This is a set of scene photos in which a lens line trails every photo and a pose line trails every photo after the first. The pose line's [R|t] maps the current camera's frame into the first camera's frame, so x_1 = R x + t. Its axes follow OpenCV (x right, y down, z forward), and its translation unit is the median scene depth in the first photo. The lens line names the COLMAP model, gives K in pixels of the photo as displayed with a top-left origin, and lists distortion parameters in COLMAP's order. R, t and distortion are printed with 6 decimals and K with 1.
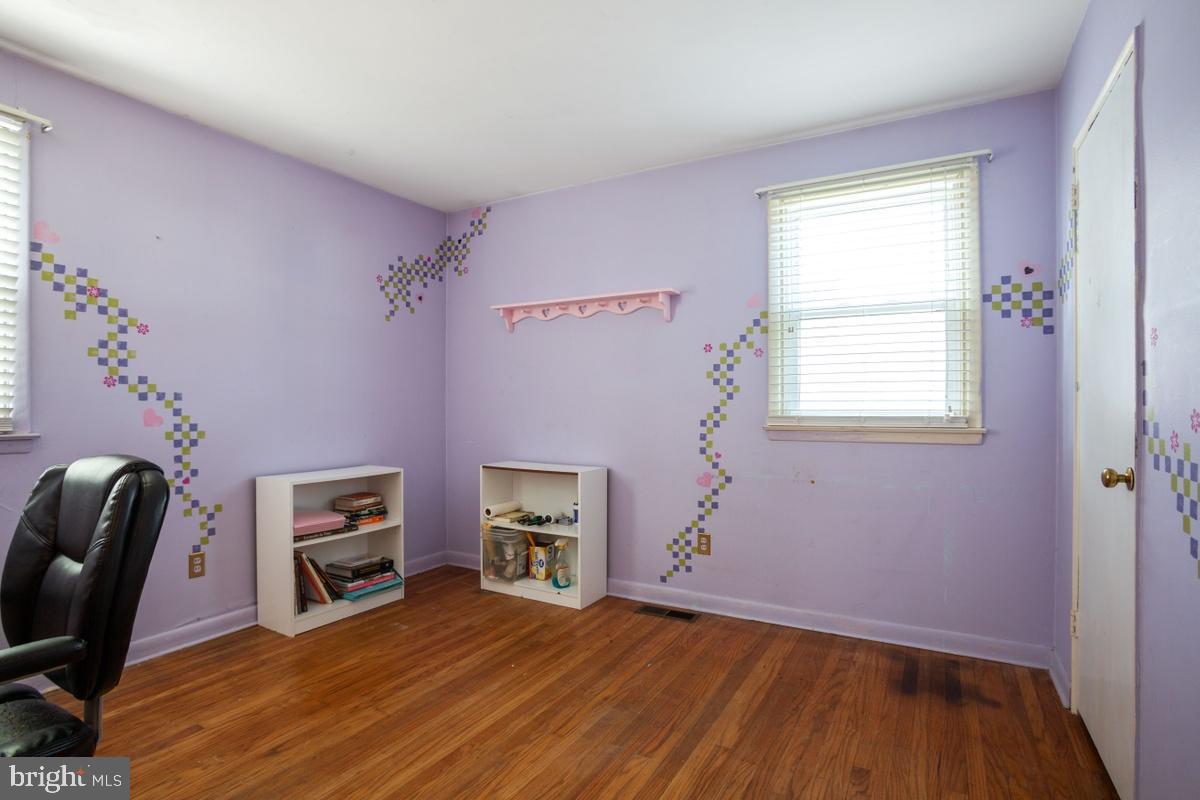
lens RADIAL K [[588.0, 0, 600.0], [0, 588.0, 400.0], [0, 0, 1]] dist [-0.074654, 0.035148]
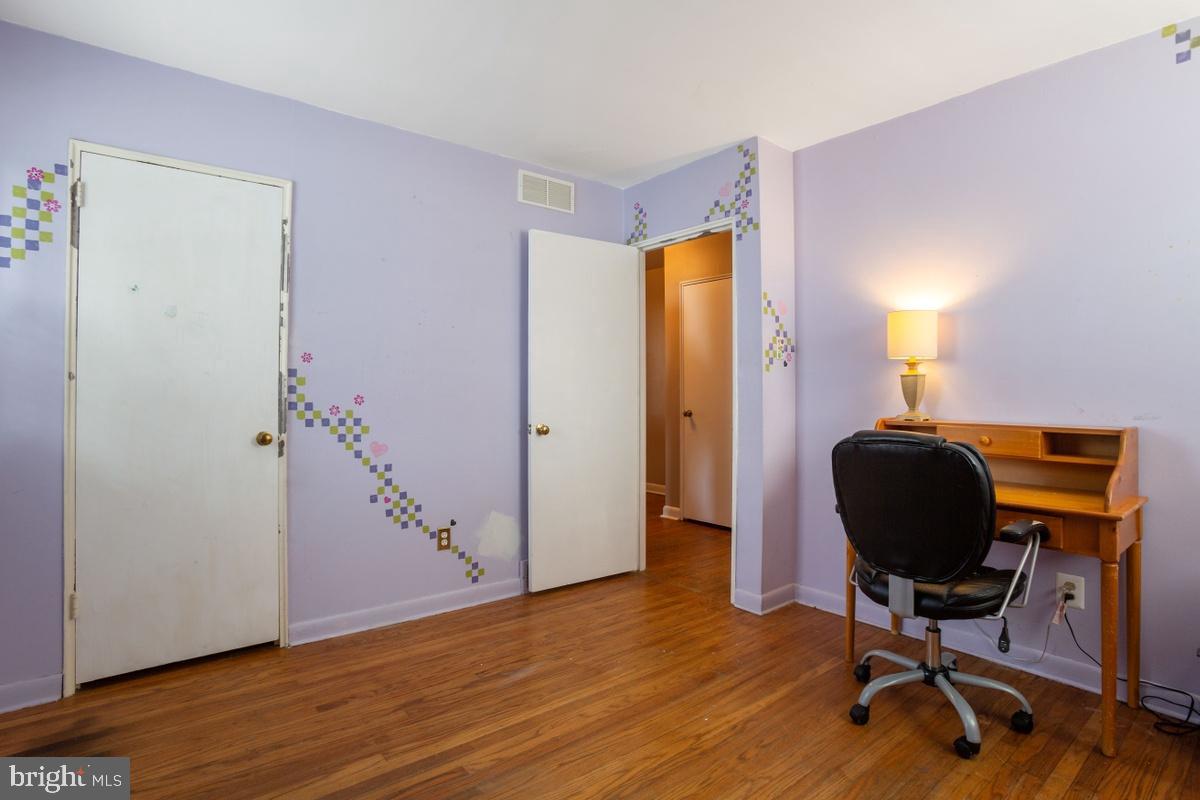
lens RADIAL K [[605.9, 0, 593.9], [0, 605.9, 398.9], [0, 0, 1]] dist [-0.036266, -0.000319]
pose [[-0.930553, -0.006793, 0.366095, -0.322133], [-0.005307, 0.999973, 0.005063, 0.008406], [-0.366119, 0.002769, -0.930564, 1.253117]]
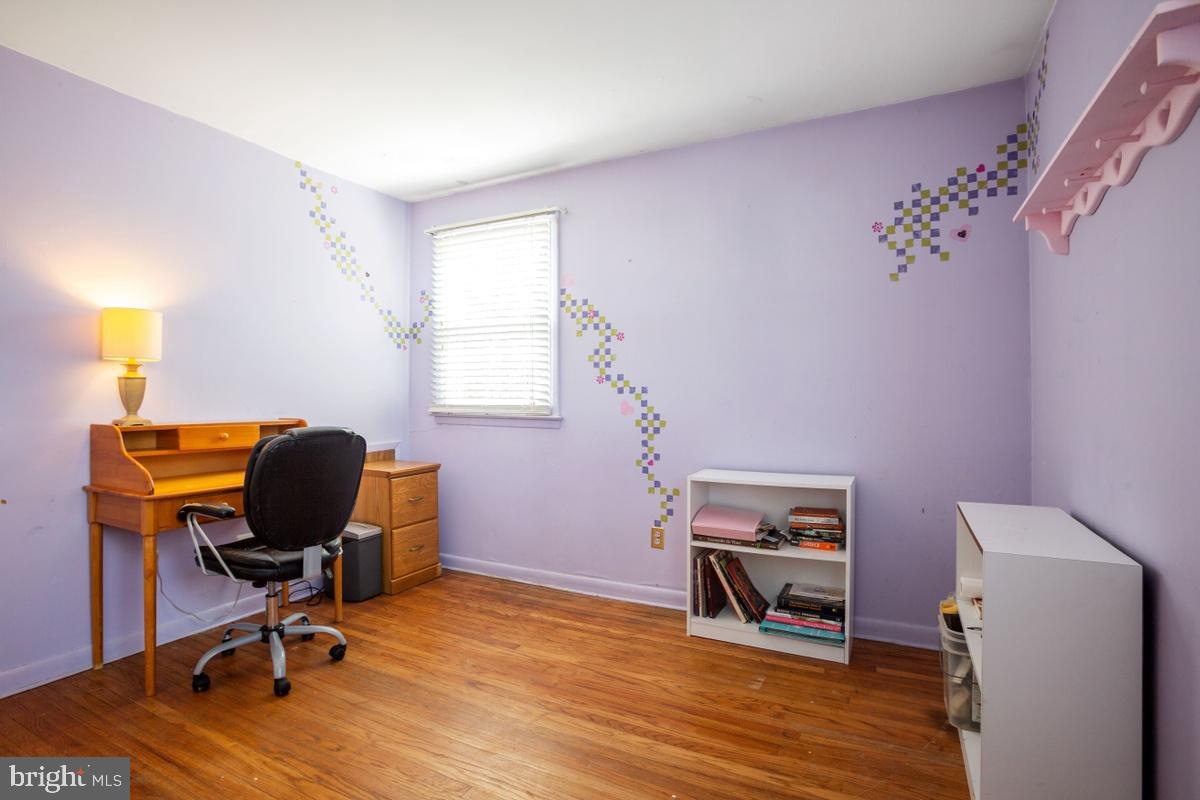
lens RADIAL K [[588.0, 0, 600.0], [0, 588.0, 400.0], [0, 0, 1]] dist [-0.074654, 0.035148]
pose [[0.053553, 0.005803, -0.998548, 0.458628], [0.006468, 0.999960, 0.006158, 0.006089], [0.998544, -0.006788, 0.053513, 0.833361]]
